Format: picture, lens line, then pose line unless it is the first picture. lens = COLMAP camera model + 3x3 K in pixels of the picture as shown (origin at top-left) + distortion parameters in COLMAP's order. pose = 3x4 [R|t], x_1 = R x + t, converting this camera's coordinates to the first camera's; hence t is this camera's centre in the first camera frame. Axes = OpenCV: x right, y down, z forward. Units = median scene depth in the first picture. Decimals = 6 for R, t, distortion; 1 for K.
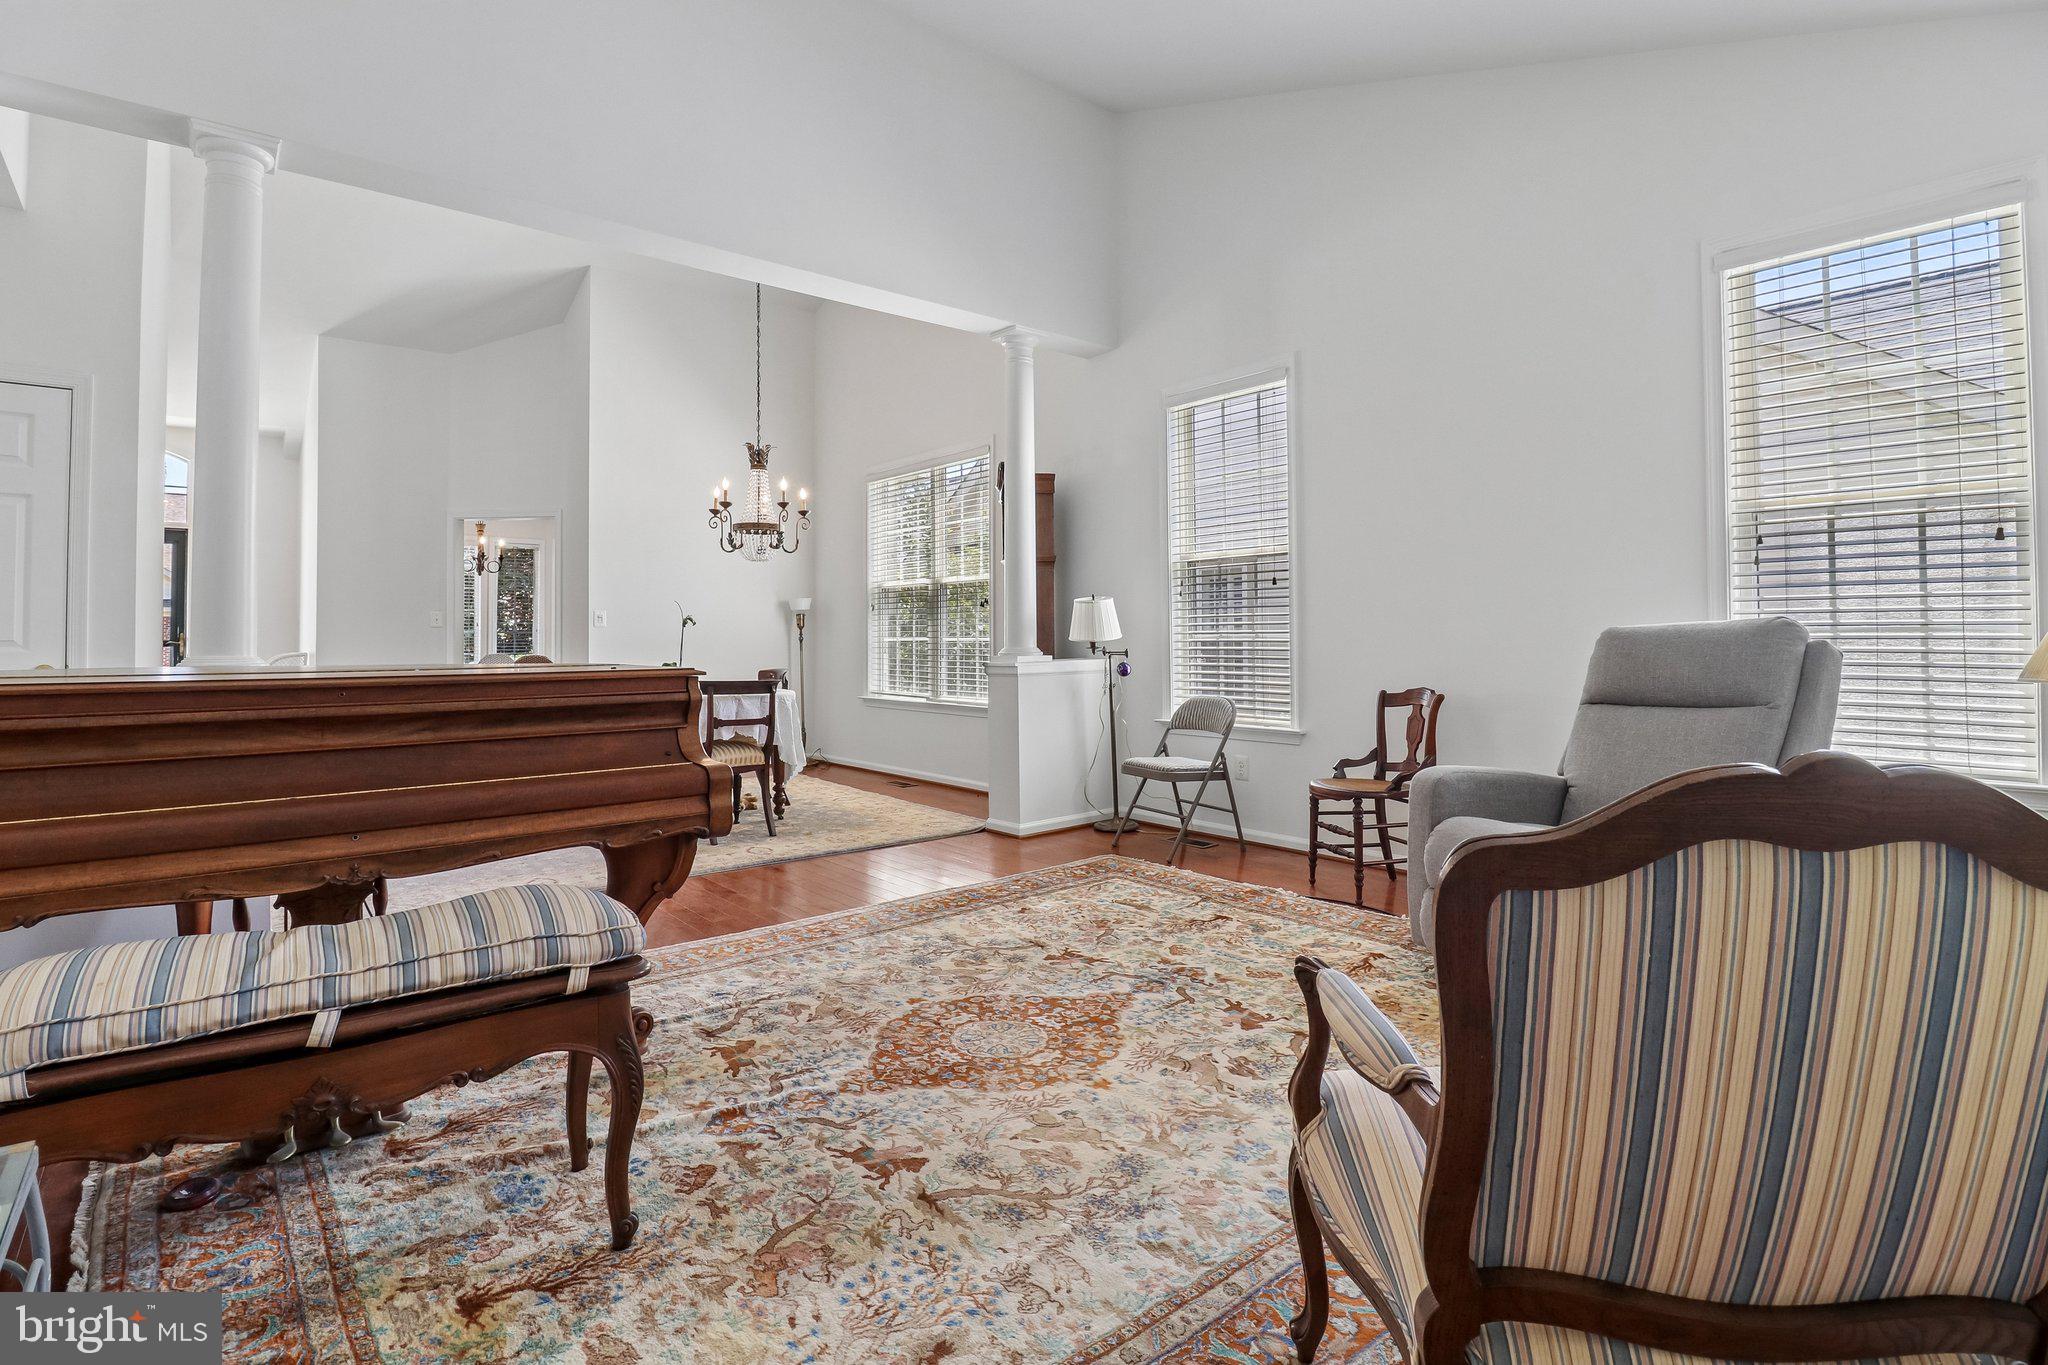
lens RADIAL K [[951.4, 0, 1007.5], [0, 951.4, 670.9], [0, 0, 1]] dist [0.005537, -0.016213]
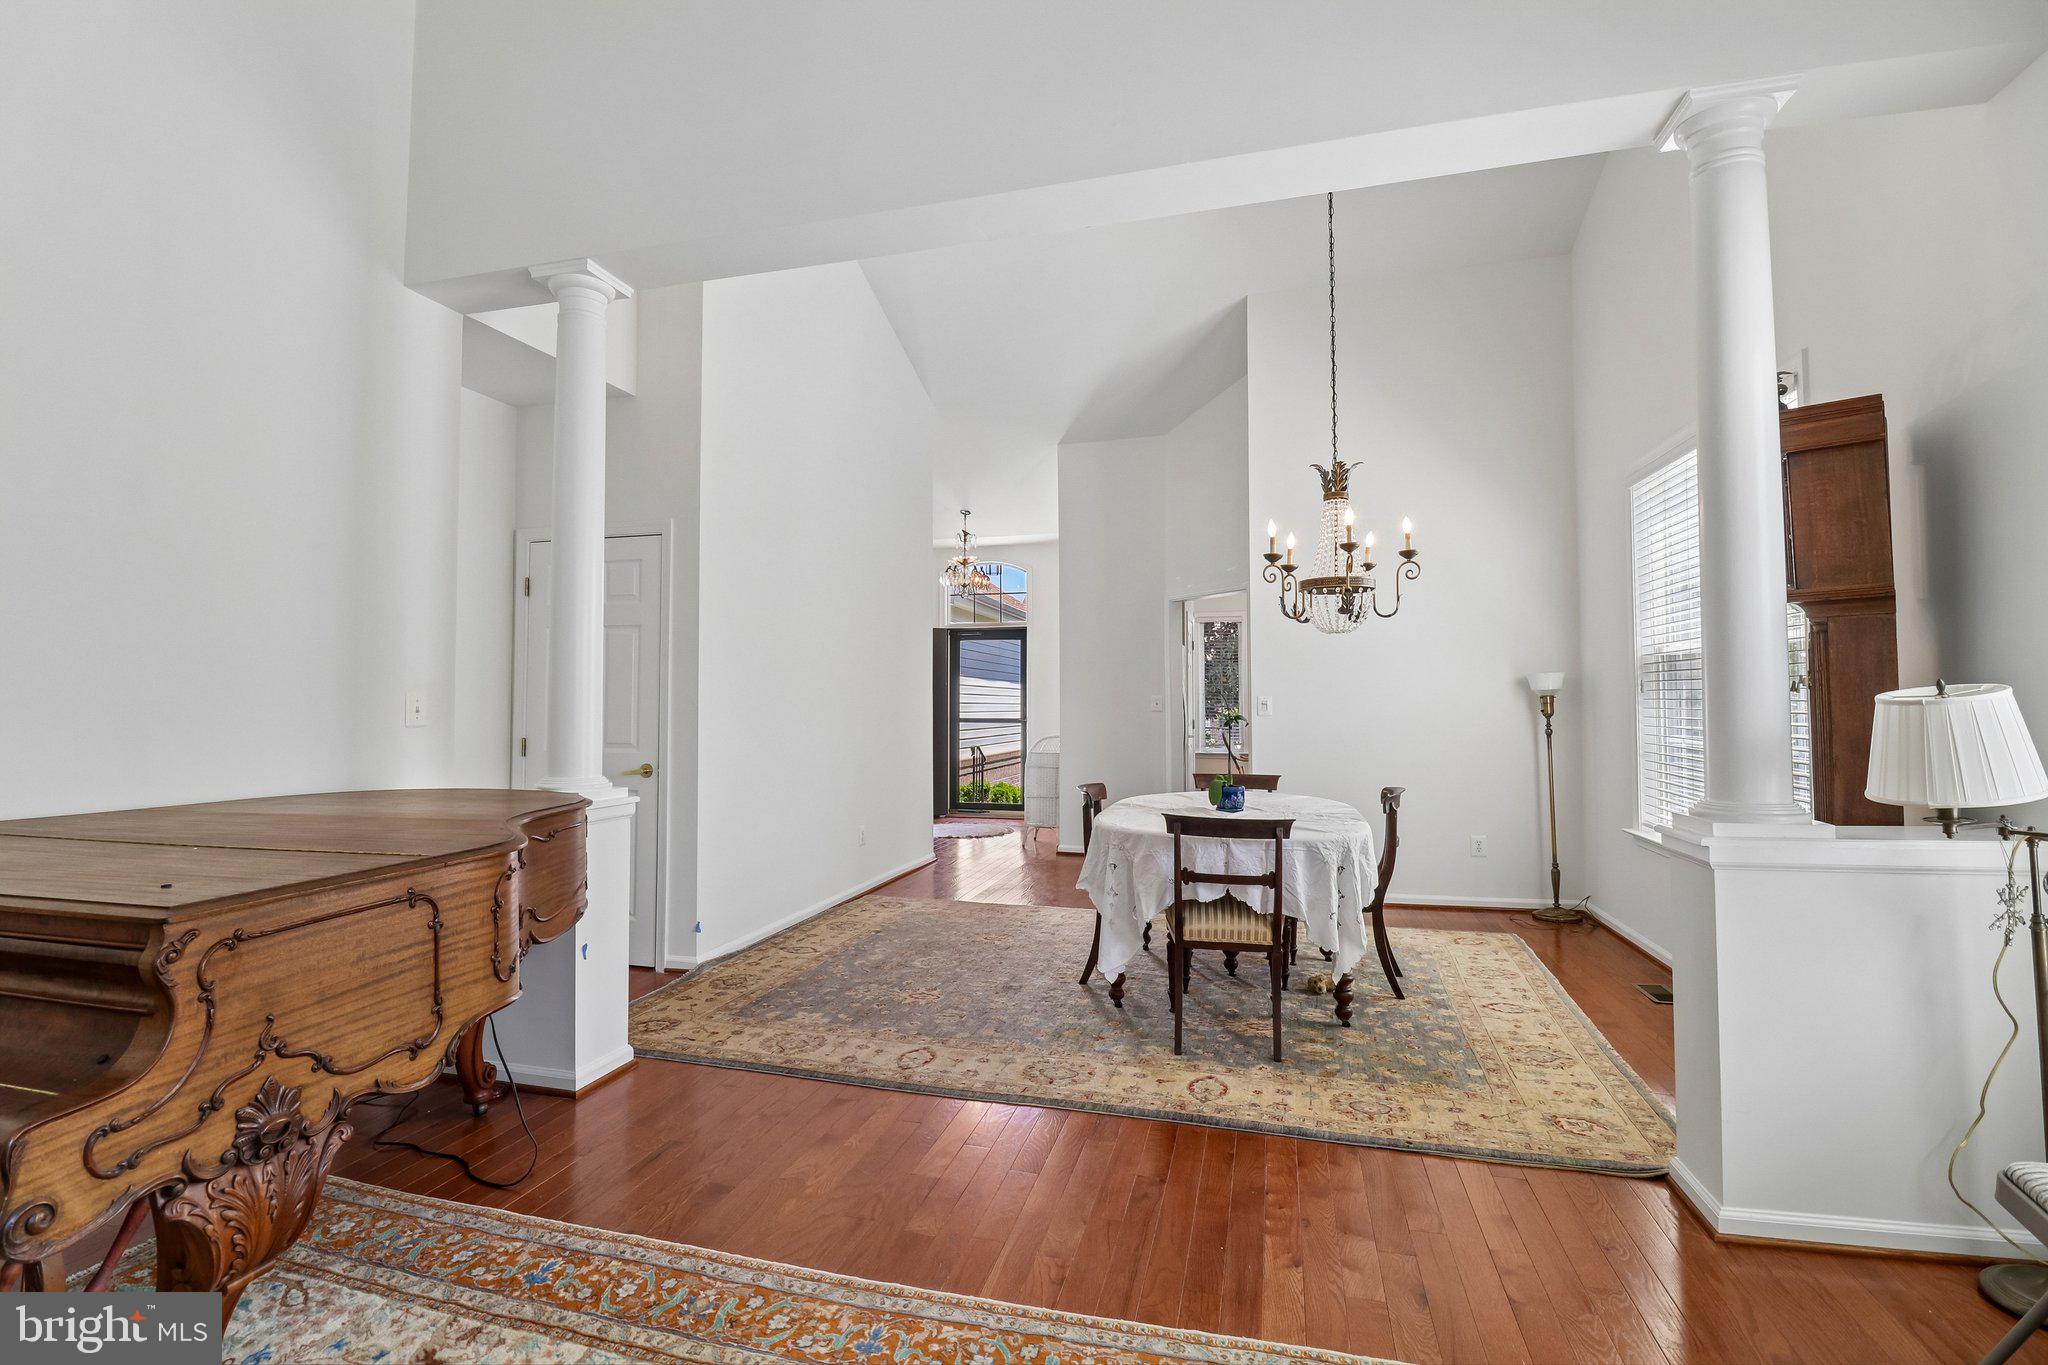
lens RADIAL K [[942.2, 0, 1022.0], [0, 942.2, 688.1], [0, 0, 1]] dist [0.002988, -0.016597]
pose [[0.585018, -0.010041, -0.810958, 0.222569], [-0.025792, 0.999187, -0.030978, -0.070688], [0.810610, 0.039038, 0.584284, 0.612951]]
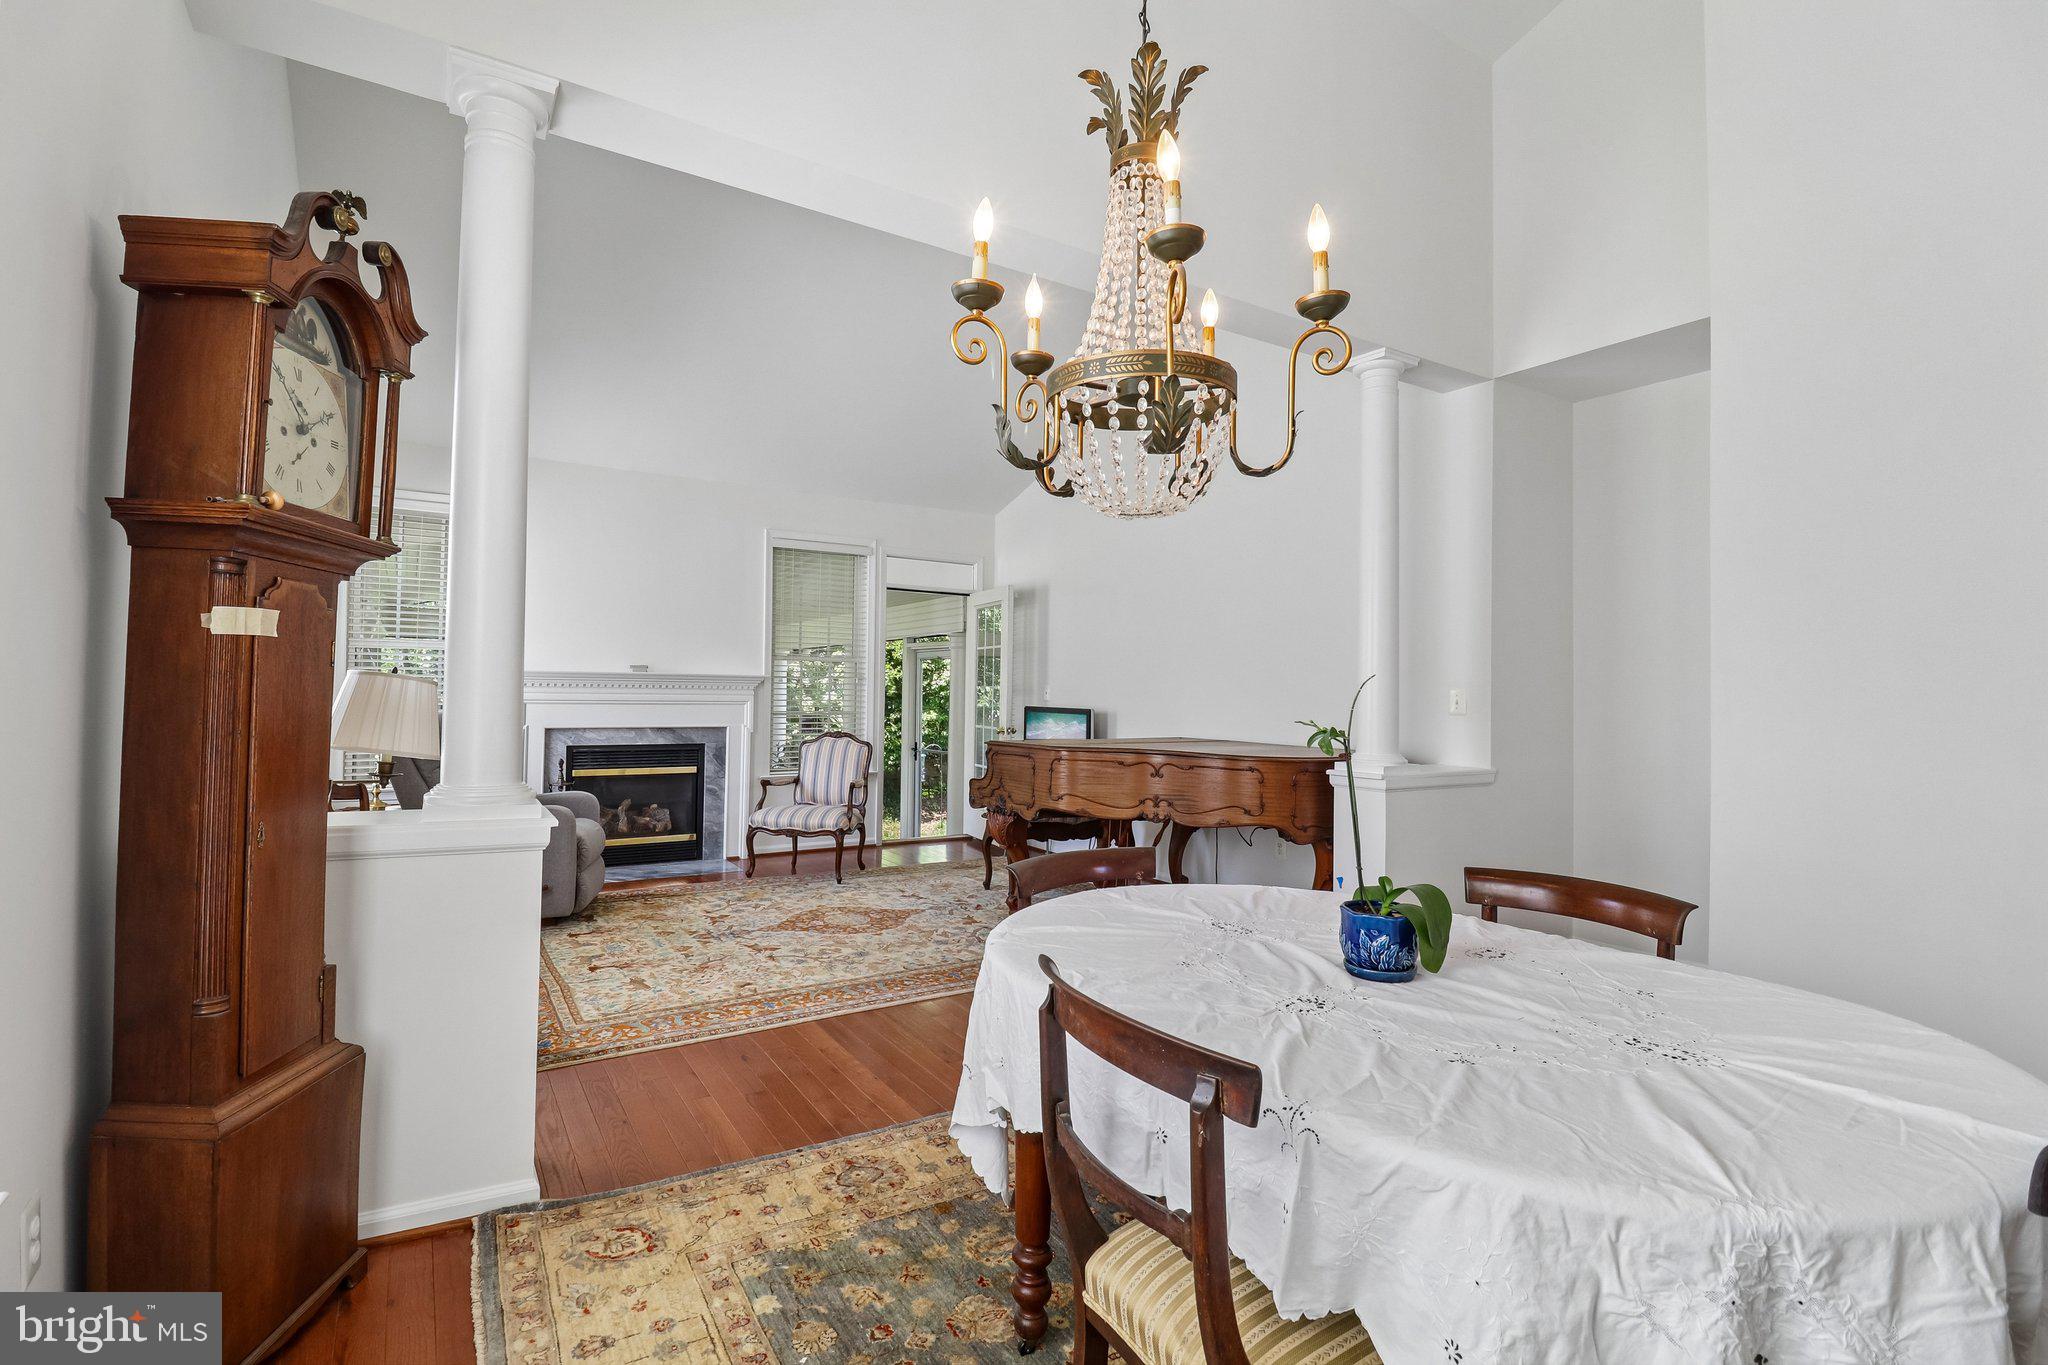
lens RADIAL K [[951.4, 0, 1007.5], [0, 951.4, 670.9], [0, 0, 1]] dist [0.005537, -0.016213]
pose [[-0.991528, -0.006127, 0.129748, -0.383913], [-0.005042, 0.999950, 0.008685, -0.108653], [-0.129794, 0.007957, -0.991509, 1.860004]]
